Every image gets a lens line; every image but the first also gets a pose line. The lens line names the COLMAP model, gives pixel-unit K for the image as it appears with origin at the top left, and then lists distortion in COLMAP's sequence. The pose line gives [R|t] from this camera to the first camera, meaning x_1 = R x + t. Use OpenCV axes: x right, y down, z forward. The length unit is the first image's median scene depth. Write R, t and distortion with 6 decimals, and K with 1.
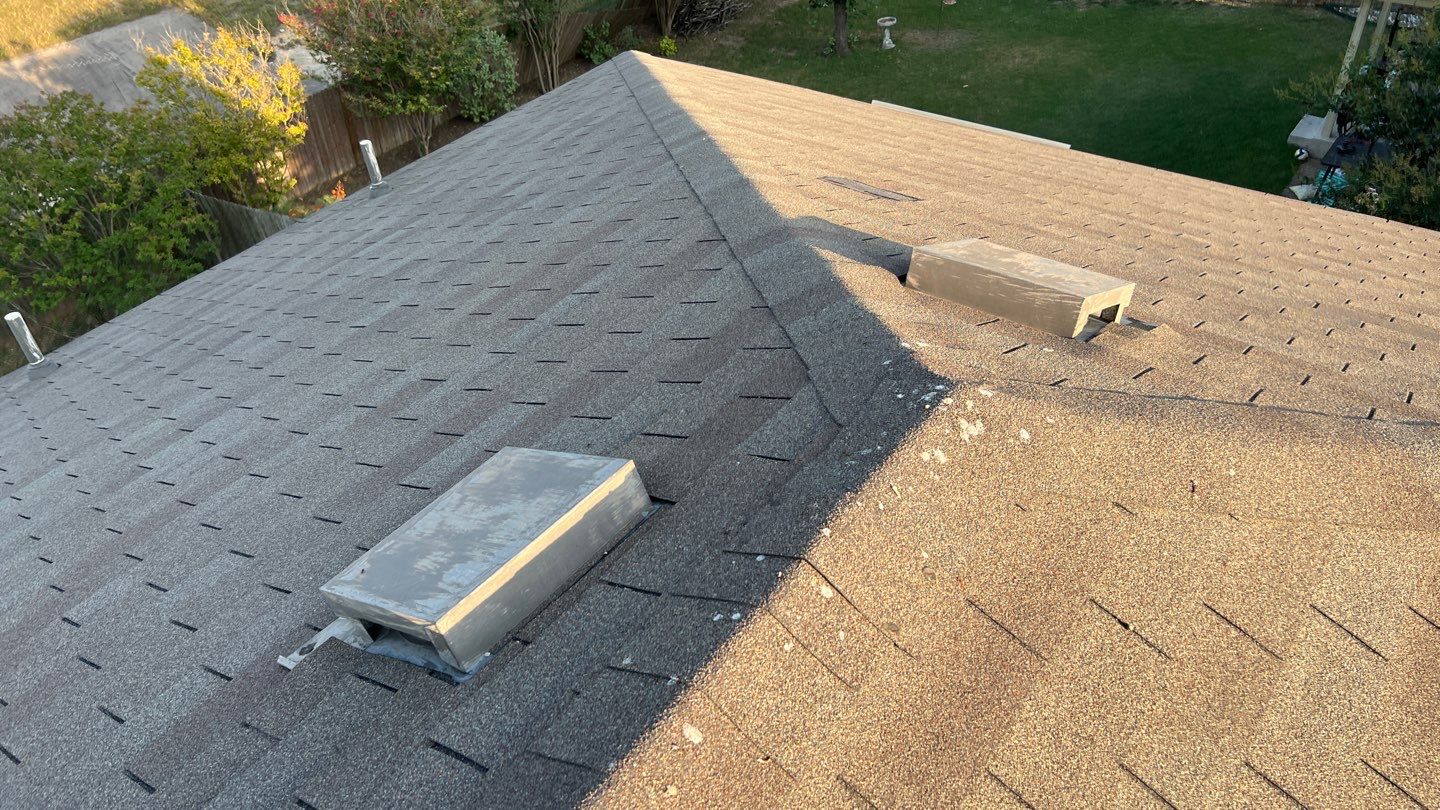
lens RADIAL K [[1089.1, 0, 723.3], [0, 1089.1, 418.0], [0, 0, 1]] dist [0.049473, -0.057387]
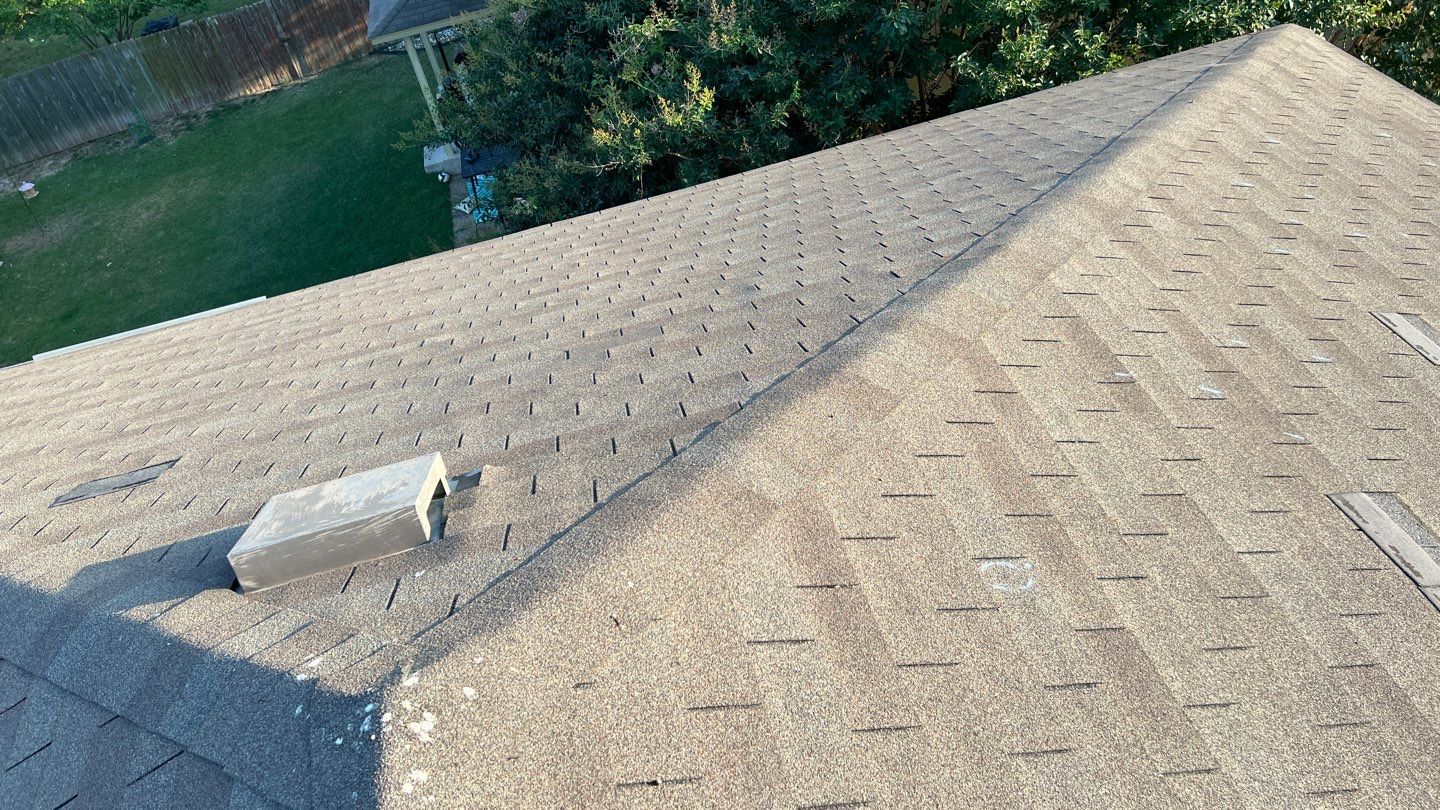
lens RADIAL K [[1089.1, 0, 723.3], [0, 1089.1, 418.0], [0, 0, 1]] dist [0.049473, -0.057387]
pose [[0.655207, -0.540990, 0.527289, 0.026147], [0.573315, 0.810607, 0.119271, -0.139383], [-0.491949, 0.224156, 0.841273, -0.016848]]
